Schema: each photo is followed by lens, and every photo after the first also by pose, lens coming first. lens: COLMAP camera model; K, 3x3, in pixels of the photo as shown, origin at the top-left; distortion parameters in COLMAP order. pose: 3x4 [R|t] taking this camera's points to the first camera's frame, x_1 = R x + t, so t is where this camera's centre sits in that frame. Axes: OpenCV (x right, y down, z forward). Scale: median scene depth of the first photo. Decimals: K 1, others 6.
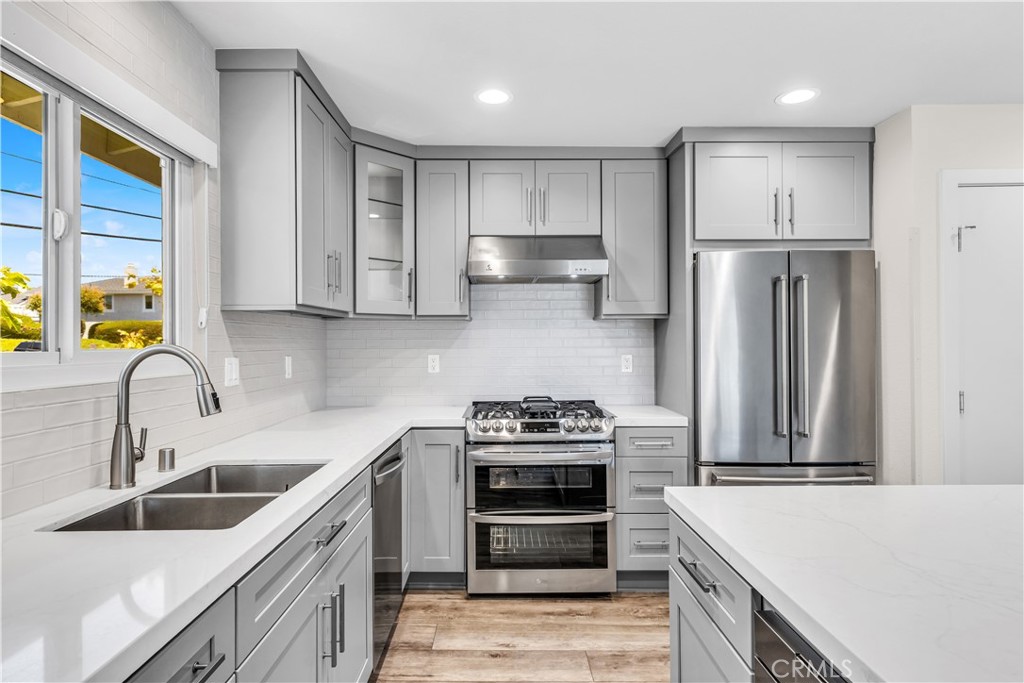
lens RADIAL K [[582.6, 0, 503.3], [0, 582.6, 336.7], [0, 0, 1]] dist [0.007824, 0.000379]
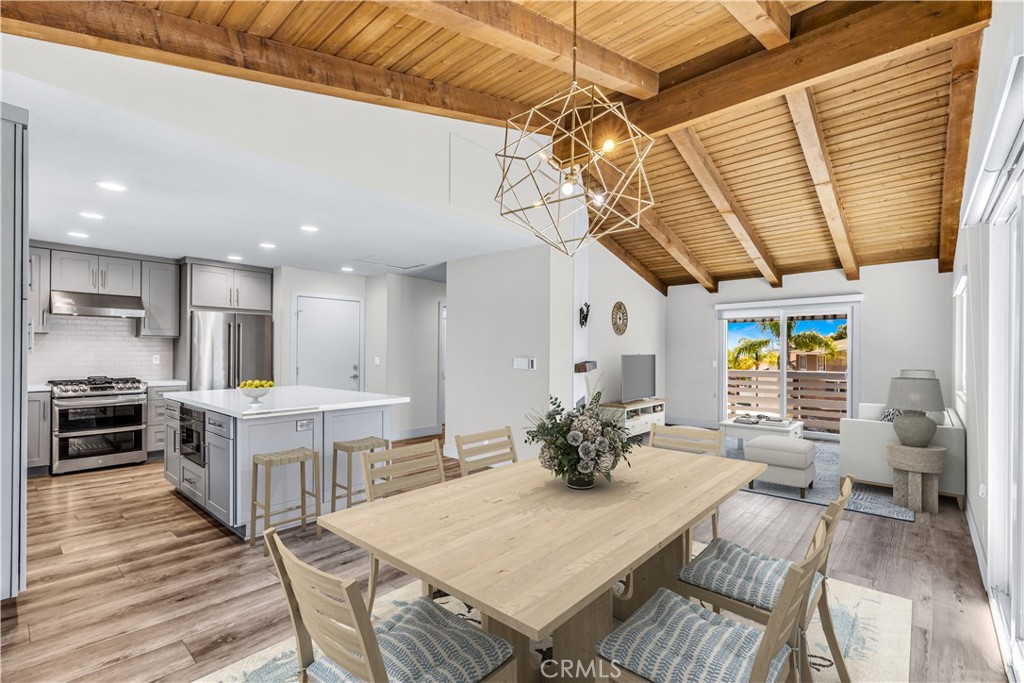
lens RADIAL K [[462.2, 0, 512.9], [0, 462.2, 352.2], [0, 0, 1]] dist [0.003475, 0.000819]
pose [[0.668340, 0.007717, 0.743816, -0.193798], [-0.018224, 0.999816, 0.006001, -0.013574], [-0.743633, -0.017566, 0.668358, -1.226898]]
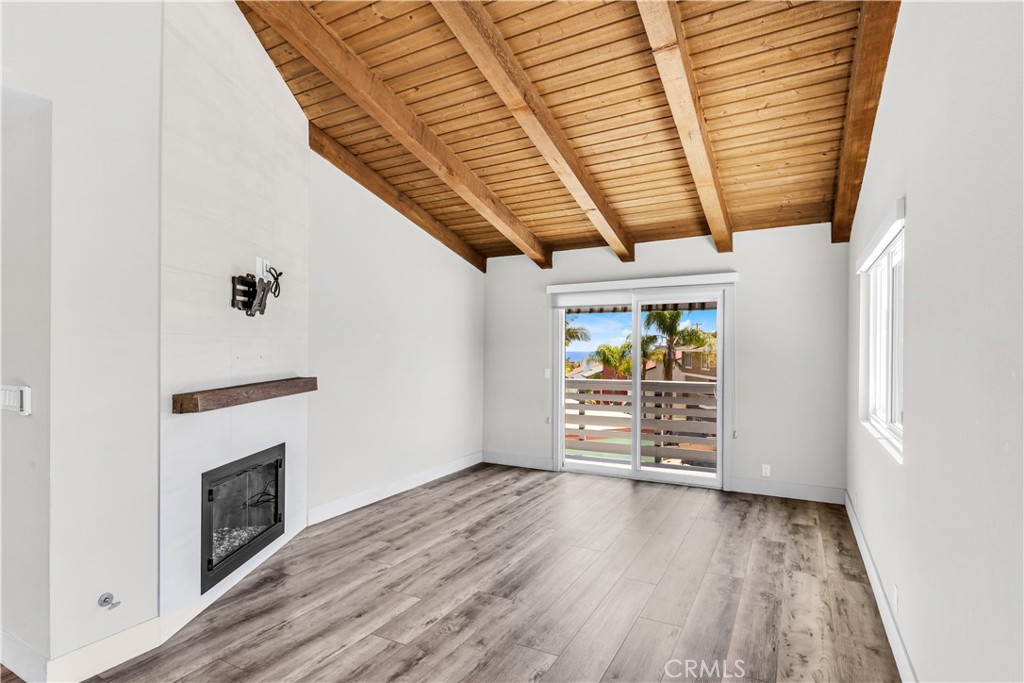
lens RADIAL K [[518.1, 0, 513.6], [0, 518.1, 346.4], [0, 0, 1]] dist [-0.002281, -0.001631]
pose [[0.481253, 0.011375, 0.876508, 0.749960], [-0.018902, 0.999818, -0.002597, -0.050032], [-0.876378, -0.015318, 0.481380, -1.164410]]
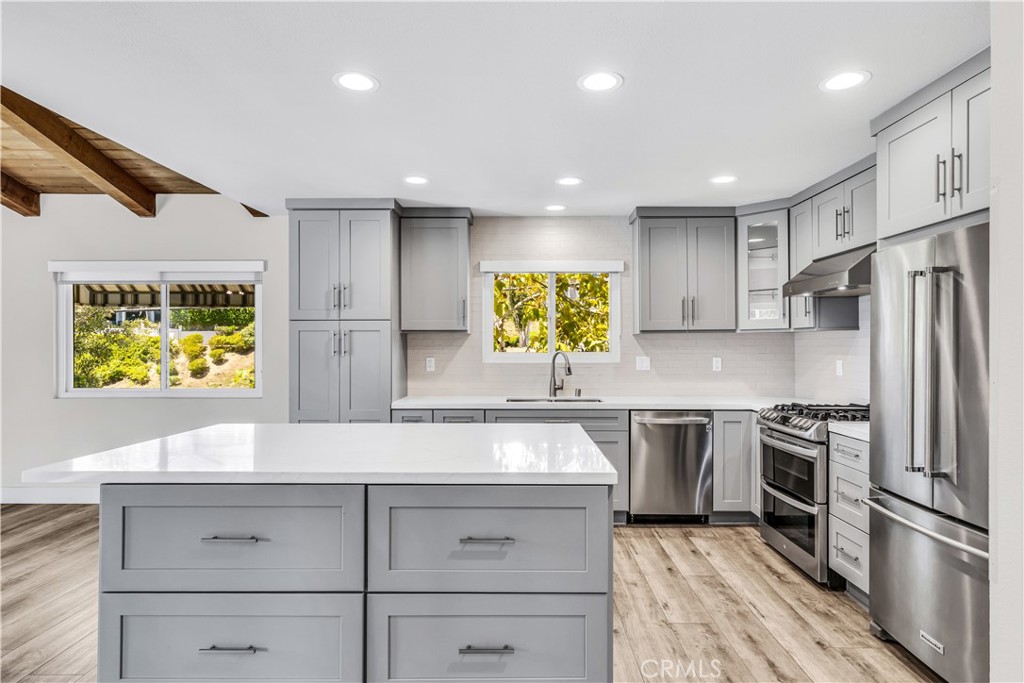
lens RADIAL K [[582.6, 0, 518.5], [0, 582.6, 338.0], [0, 0, 1]] dist [0.007824, 0.000379]
pose [[-0.012441, -0.009691, -0.999876, 1.292181], [0.013134, 0.999865, -0.009854, -0.012426], [0.999836, -0.013255, -0.012312, 0.463403]]
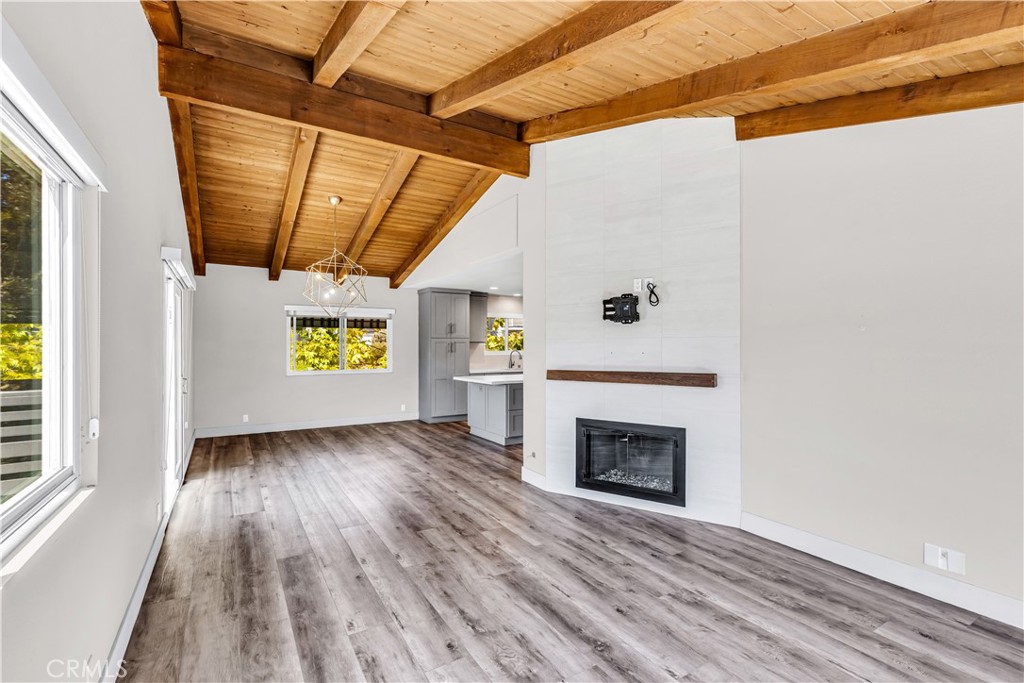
lens RADIAL K [[462.2, 0, 506.0], [0, 462.2, 340.5], [0, 0, 1]] dist [0.003475, 0.000819]
pose [[0.510881, -0.005005, -0.859637, 2.451210], [0.009648, 0.999953, -0.000088, -0.059049], [0.859597, -0.008249, 0.510906, -1.161376]]
